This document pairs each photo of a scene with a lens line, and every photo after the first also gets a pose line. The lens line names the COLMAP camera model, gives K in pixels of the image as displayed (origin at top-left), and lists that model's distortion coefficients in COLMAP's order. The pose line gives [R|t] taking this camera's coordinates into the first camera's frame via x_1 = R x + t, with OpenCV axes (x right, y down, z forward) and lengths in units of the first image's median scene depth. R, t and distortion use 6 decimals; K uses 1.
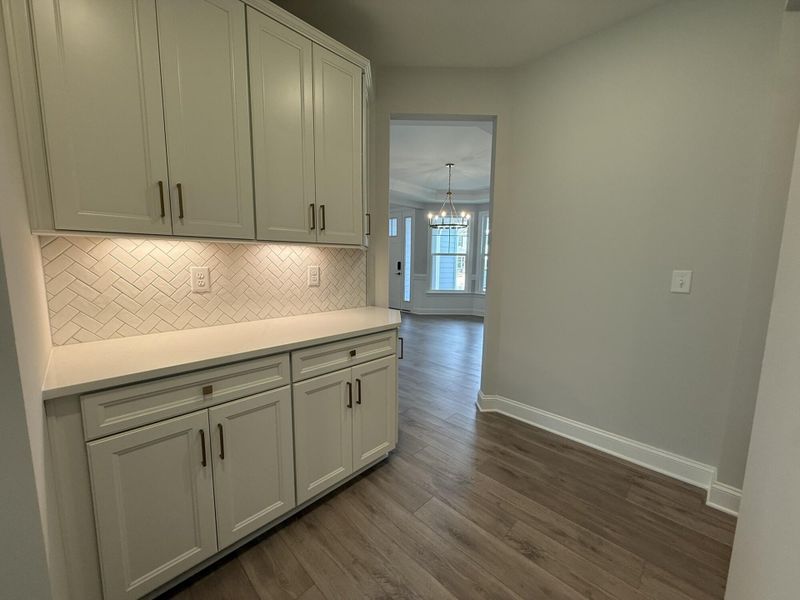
lens RADIAL K [[318.8, 0, 398.6], [0, 318.8, 298.2], [0, 0, 1]] dist [0.005820, 0.000099]
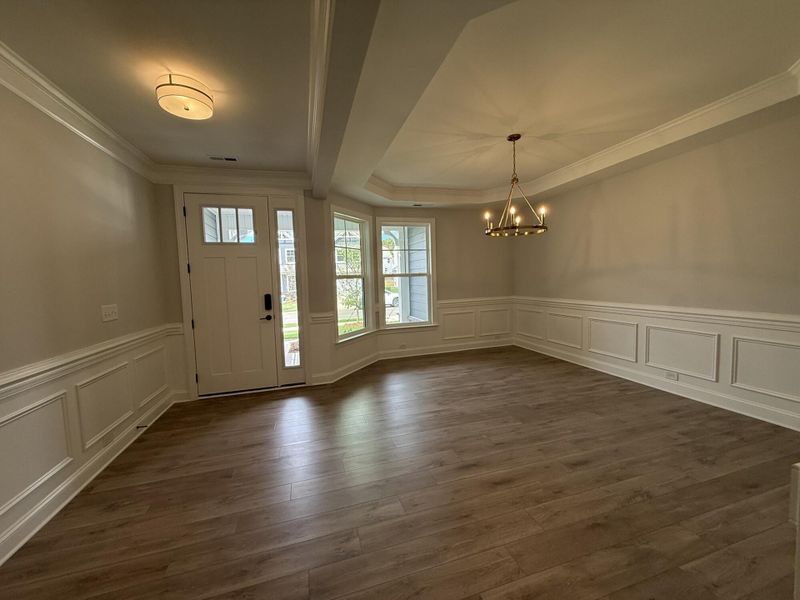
lens RADIAL K [[318.8, 0, 398.6], [0, 318.8, 298.2], [0, 0, 1]] dist [0.005820, 0.000099]
pose [[0.484674, -0.085362, 0.870520, -0.356294], [0.152647, 0.988209, 0.011914, -0.085994], [-0.861273, 0.127107, 0.491989, 0.595037]]
